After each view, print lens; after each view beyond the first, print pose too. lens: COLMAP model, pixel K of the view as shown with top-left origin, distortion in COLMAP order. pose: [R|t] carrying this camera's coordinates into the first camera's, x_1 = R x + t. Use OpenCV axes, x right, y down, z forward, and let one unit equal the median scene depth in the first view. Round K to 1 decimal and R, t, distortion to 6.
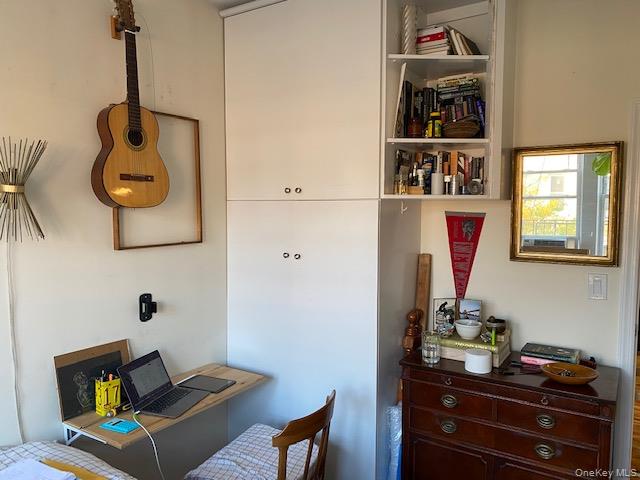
lens RADIAL K [[476.0, 0, 319.9], [0, 476.0, 240.7], [0, 0, 1]] dist [-0.006637, -0.015782]
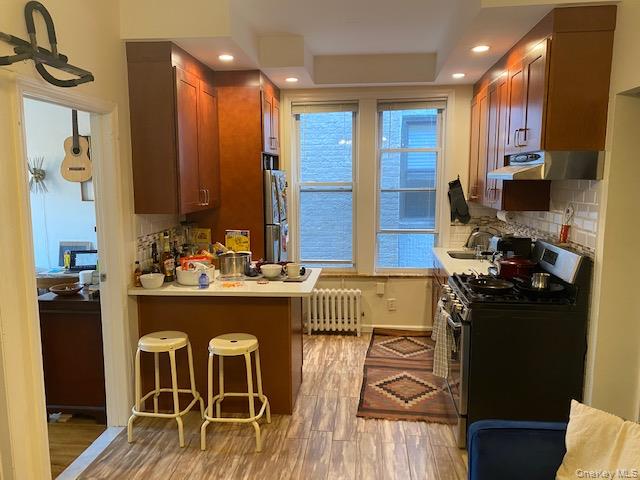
lens RADIAL K [[476.0, 0, 315.4], [0, 476.0, 241.3], [0, 0, 1]] dist [-0.006637, -0.015782]
pose [[0.464961, 0.113710, -0.877998, 2.131693], [-0.050792, 0.993510, 0.101773, -0.076847], [0.883873, -0.002725, 0.467719, 0.936603]]
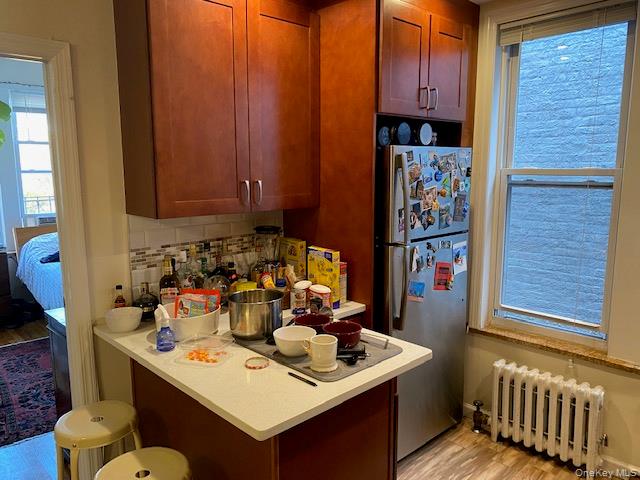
lens RADIAL K [[476.0, 0, 313.0], [0, 476.0, 235.9], [0, 0, 1]] dist [-0.006637, -0.015782]
pose [[-0.232708, 0.144964, -0.961682, 1.442141], [-0.056871, 0.985108, 0.162257, -0.119977], [0.970882, 0.092451, -0.220998, 1.723099]]
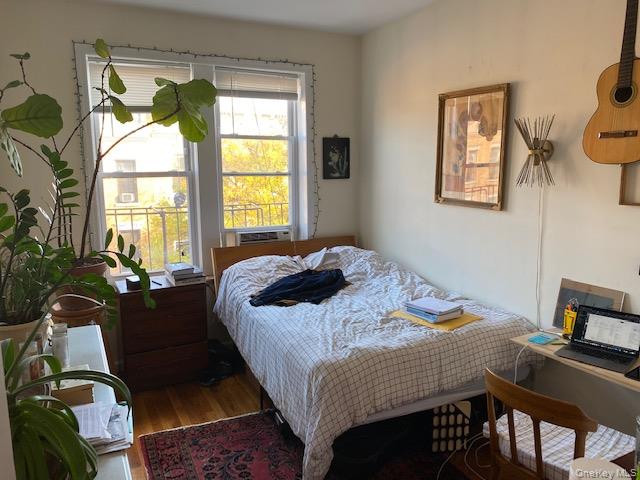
lens RADIAL K [[476.0, 0, 318.9], [0, 476.0, 241.7], [0, 0, 1]] dist [-0.006637, -0.015782]
pose [[-0.506348, 0.131133, -0.852300, 0.831331], [-0.047004, 0.982703, 0.179122, -0.056858], [0.861047, 0.130759, -0.491426, 0.965059]]
